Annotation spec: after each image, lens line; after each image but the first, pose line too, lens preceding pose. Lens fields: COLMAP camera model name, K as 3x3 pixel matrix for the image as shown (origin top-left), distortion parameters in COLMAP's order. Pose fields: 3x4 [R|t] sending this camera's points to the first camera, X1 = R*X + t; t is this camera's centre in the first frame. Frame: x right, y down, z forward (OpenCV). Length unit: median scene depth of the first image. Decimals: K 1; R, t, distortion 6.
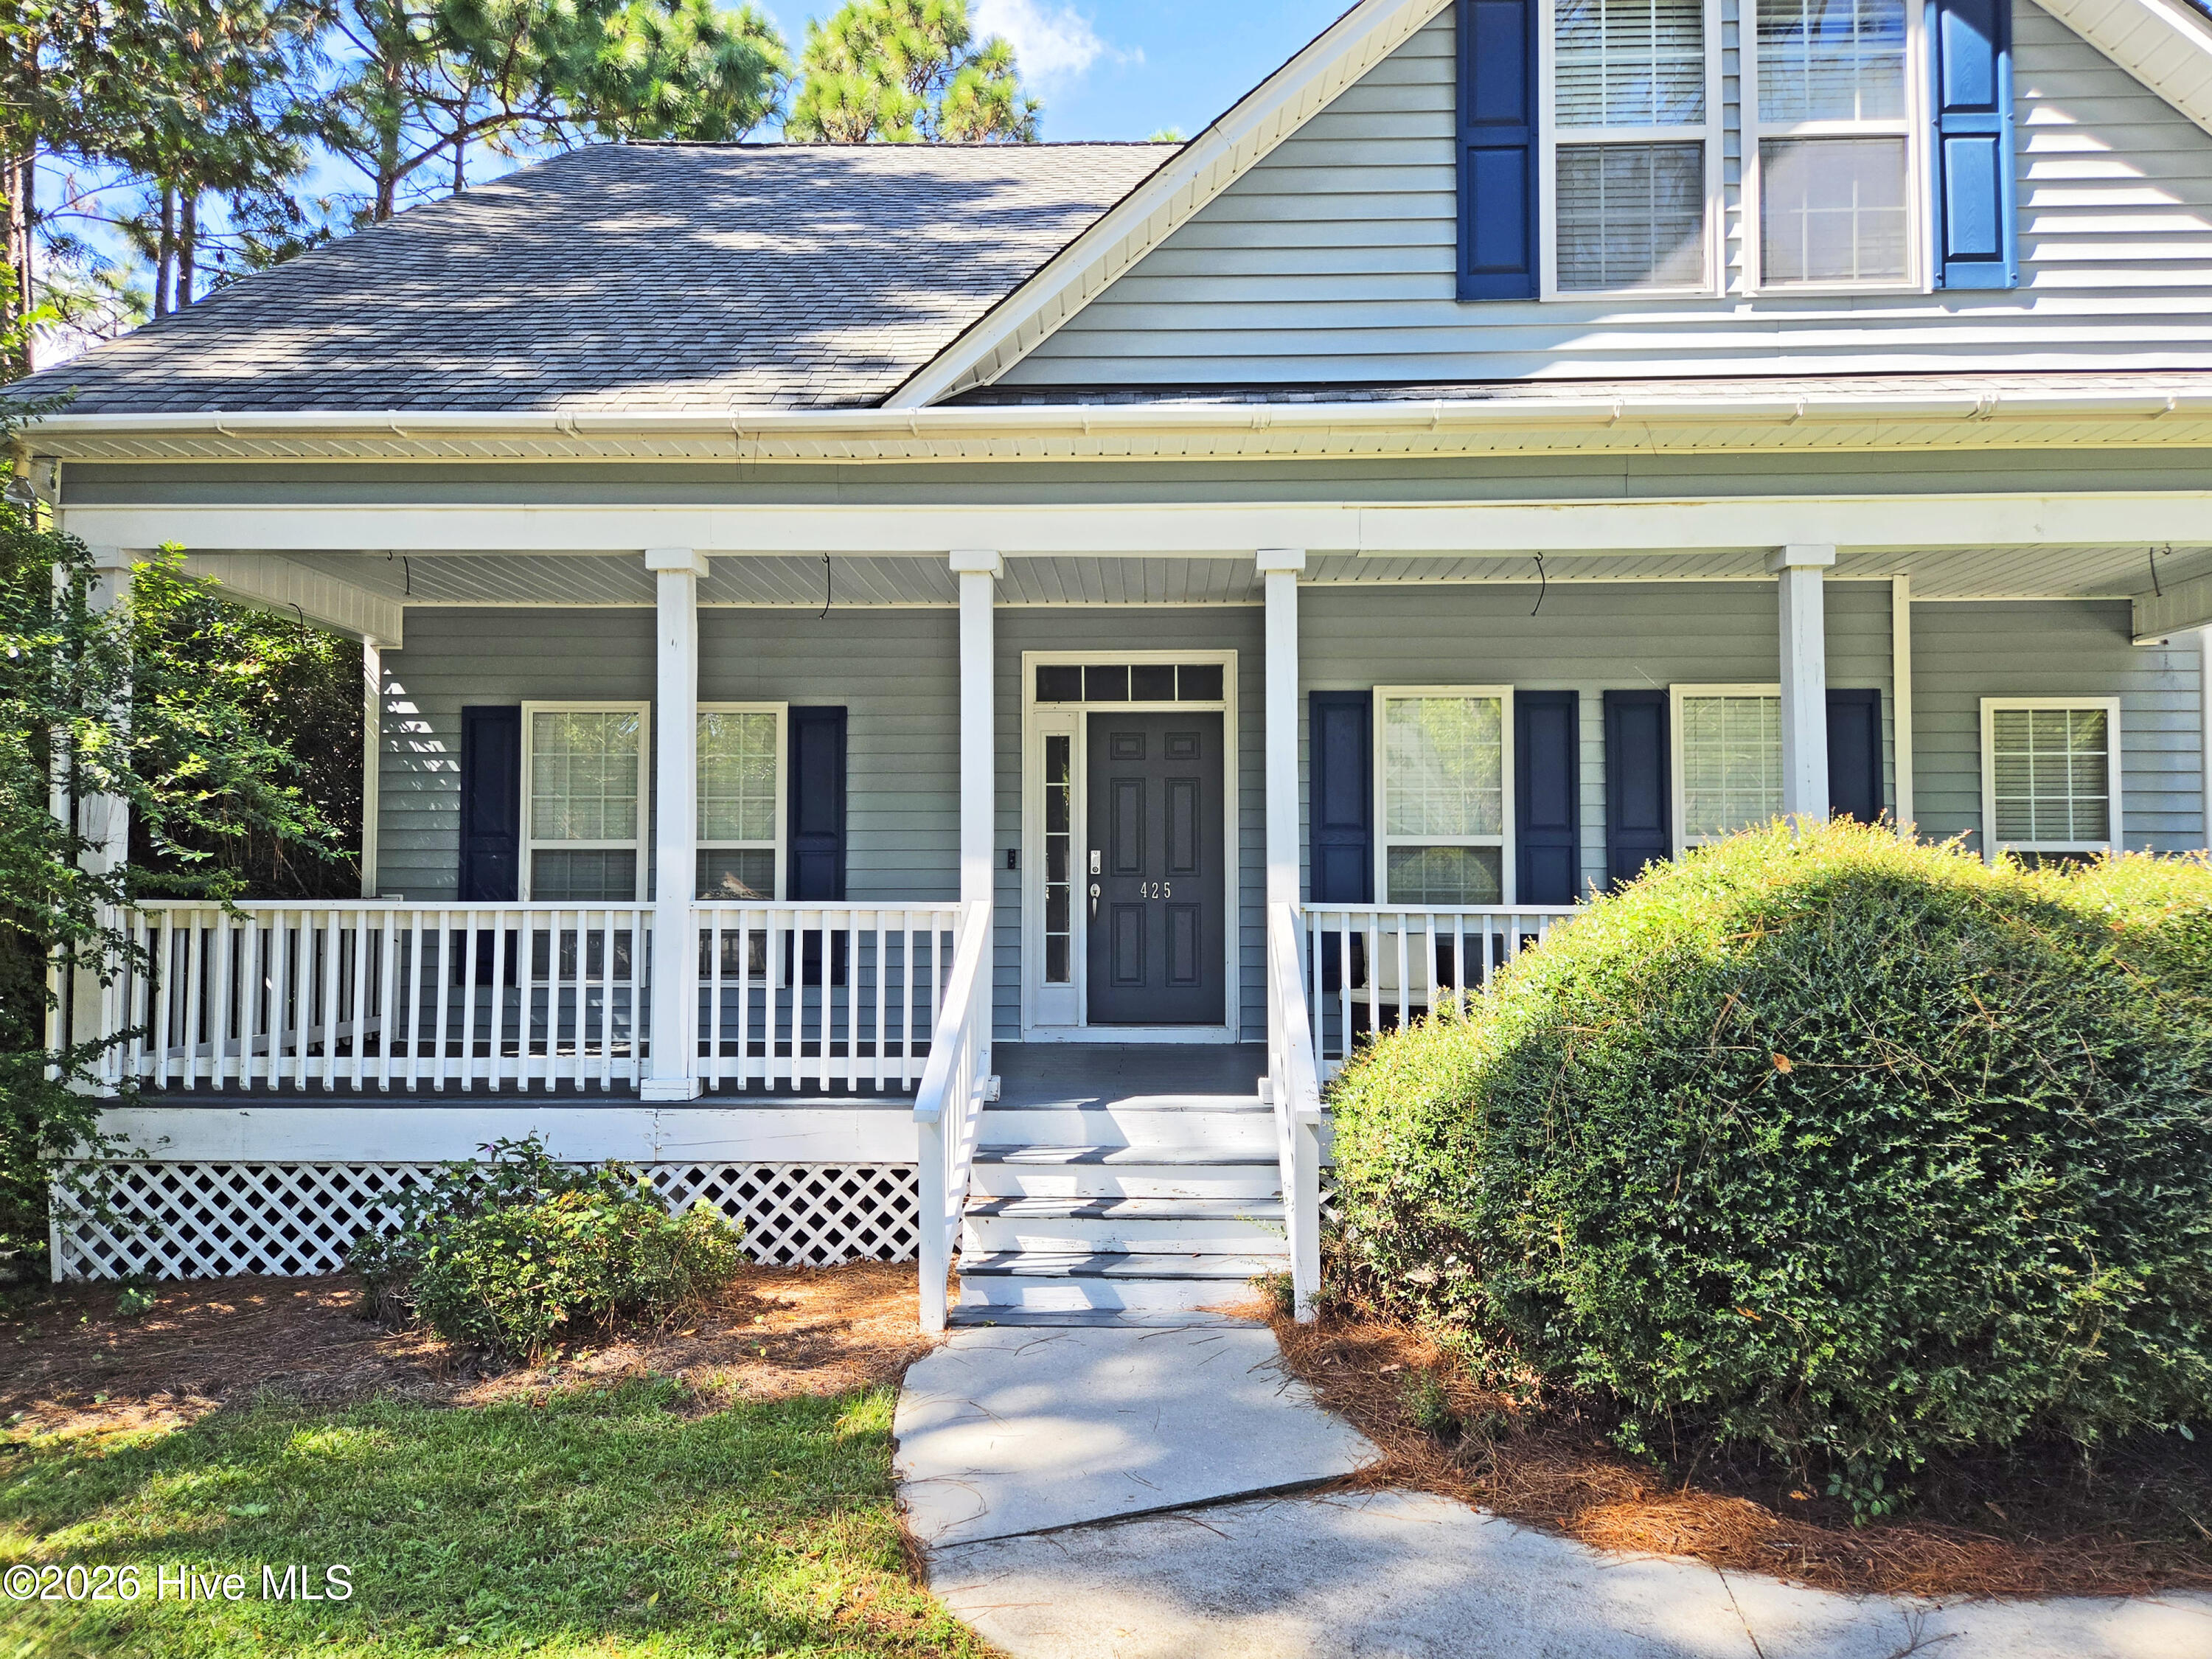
lens RADIAL K [[1472.3, 0, 1137.2], [0, 1472.3, 839.0], [0, 0, 1]] dist [0.103105, -0.097316]
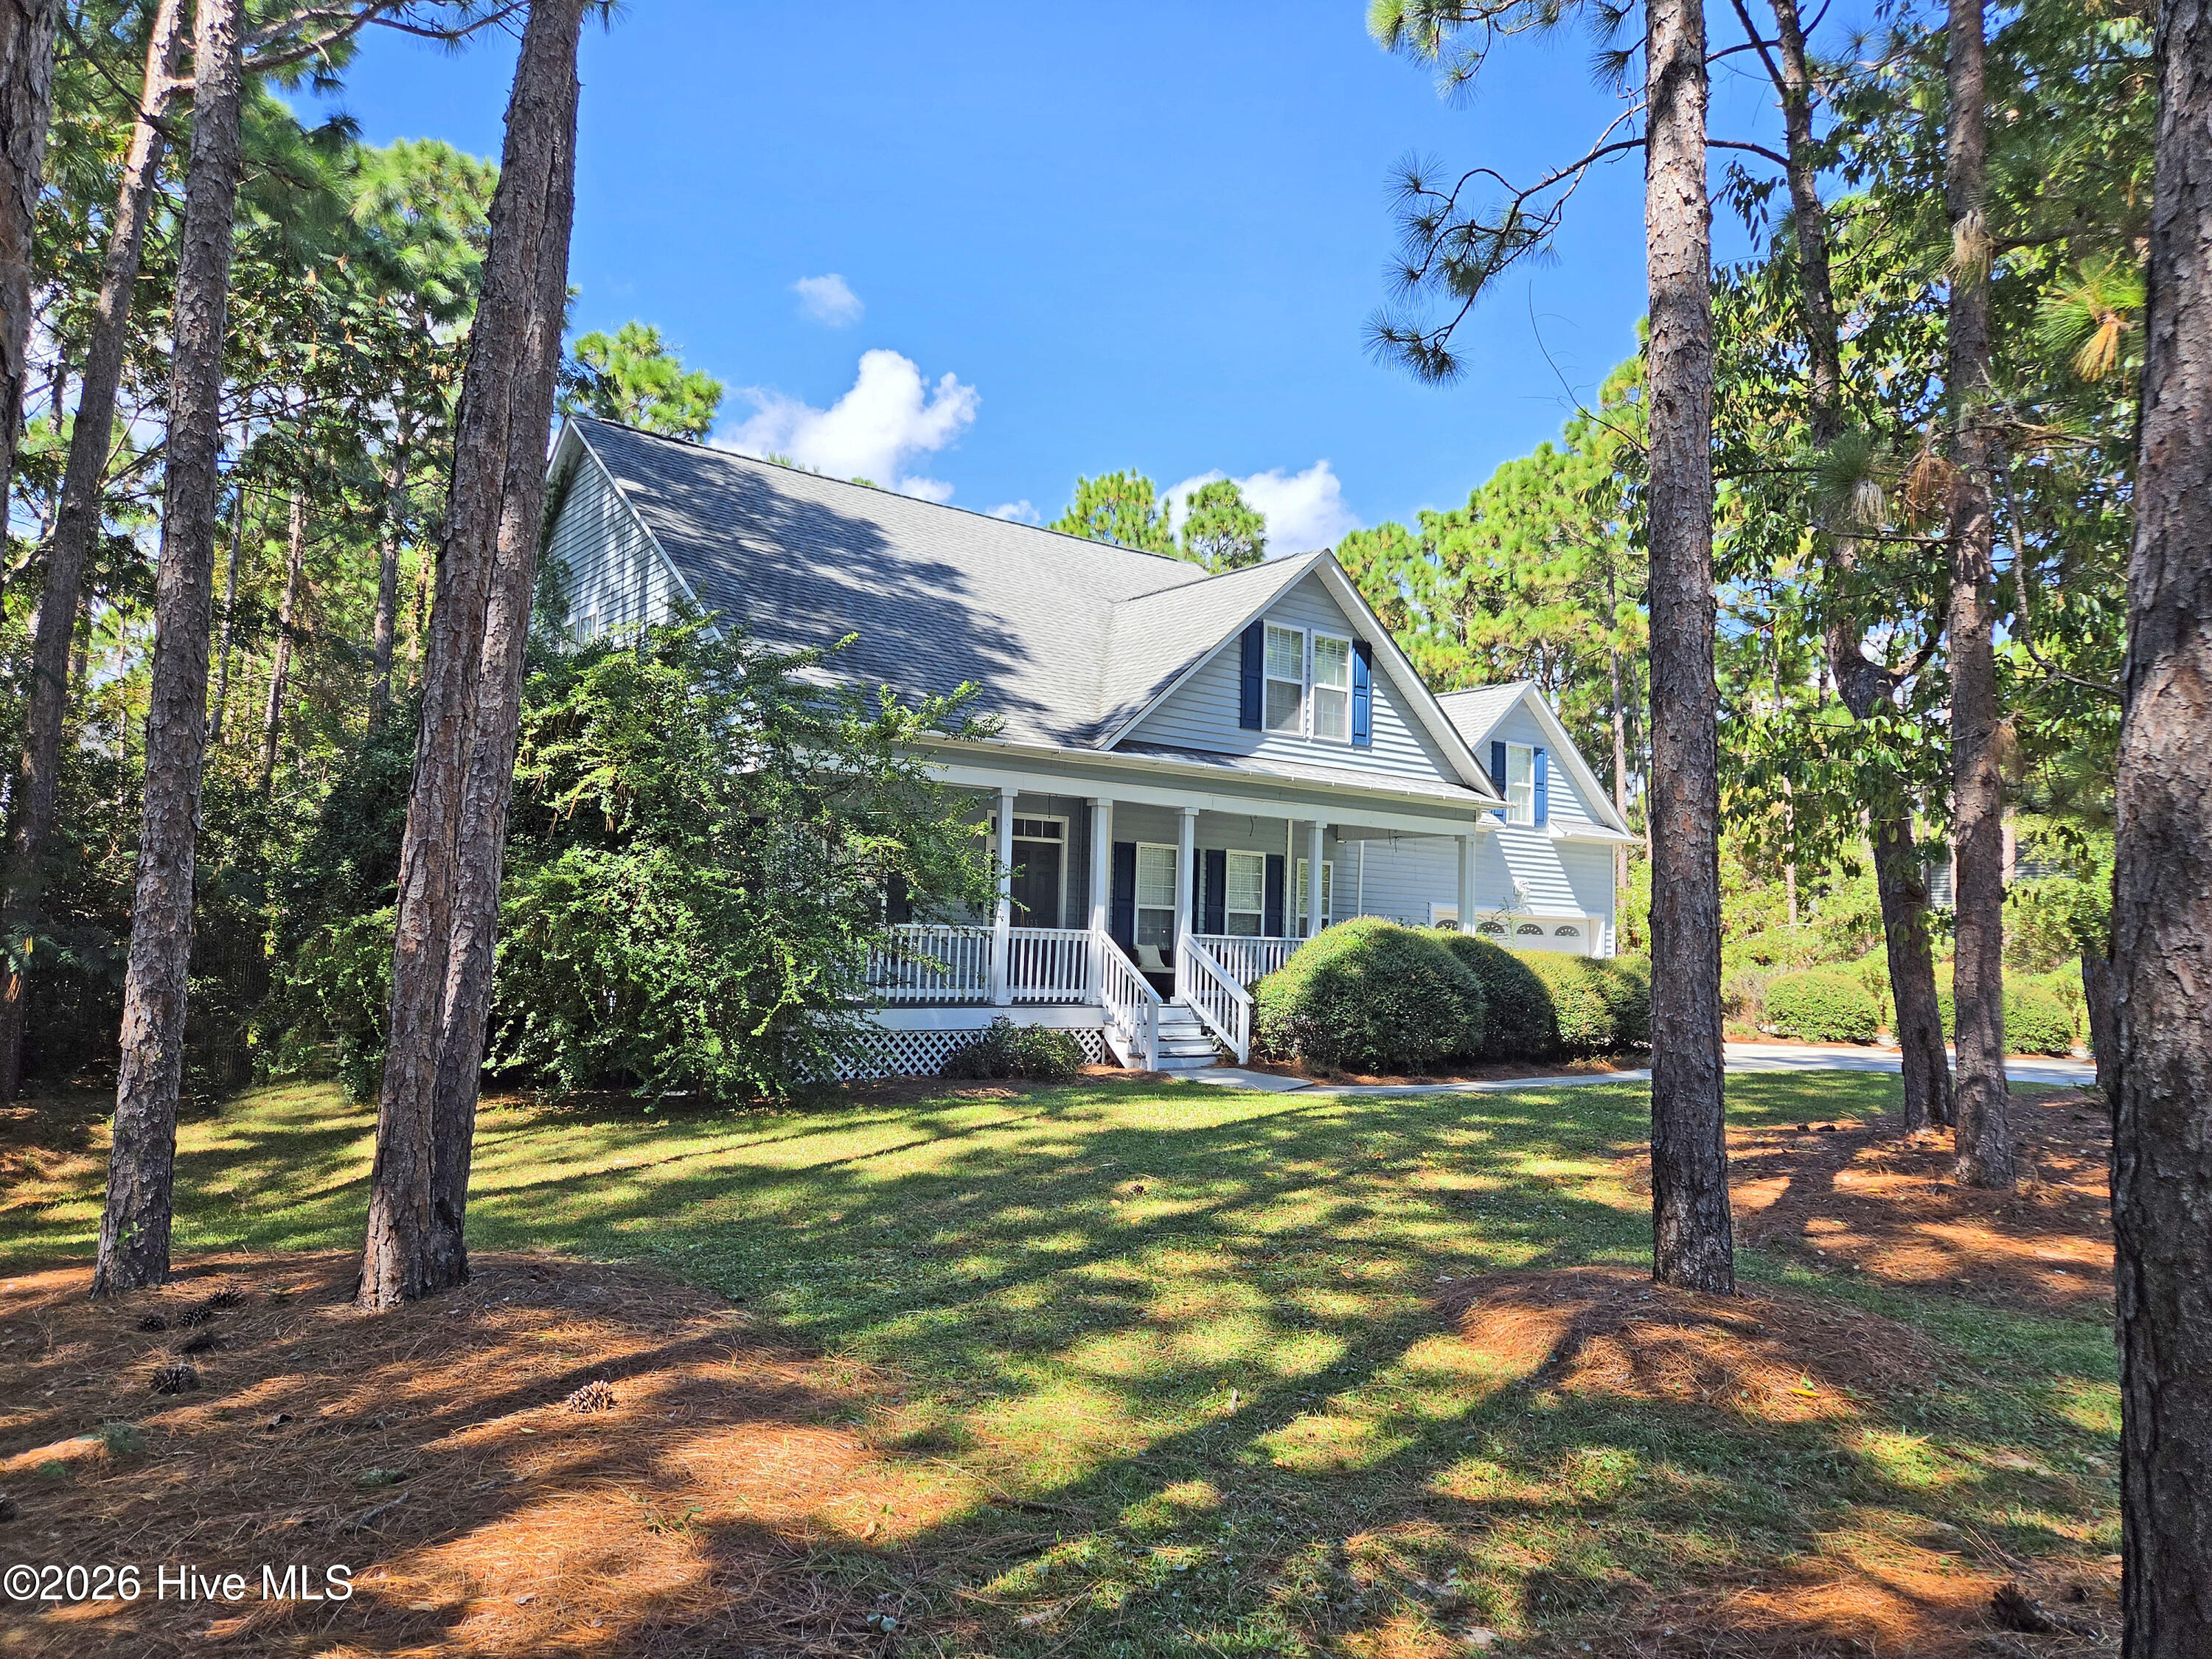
lens RADIAL K [[1472.3, 0, 1137.2], [0, 1472.3, 839.0], [0, 0, 1]] dist [0.103105, -0.097316]
pose [[0.761954, 0.062621, 0.644597, -1.791879], [-0.054238, 0.997988, -0.032840, -0.038267], [-0.645356, -0.009939, 0.763817, -1.071578]]
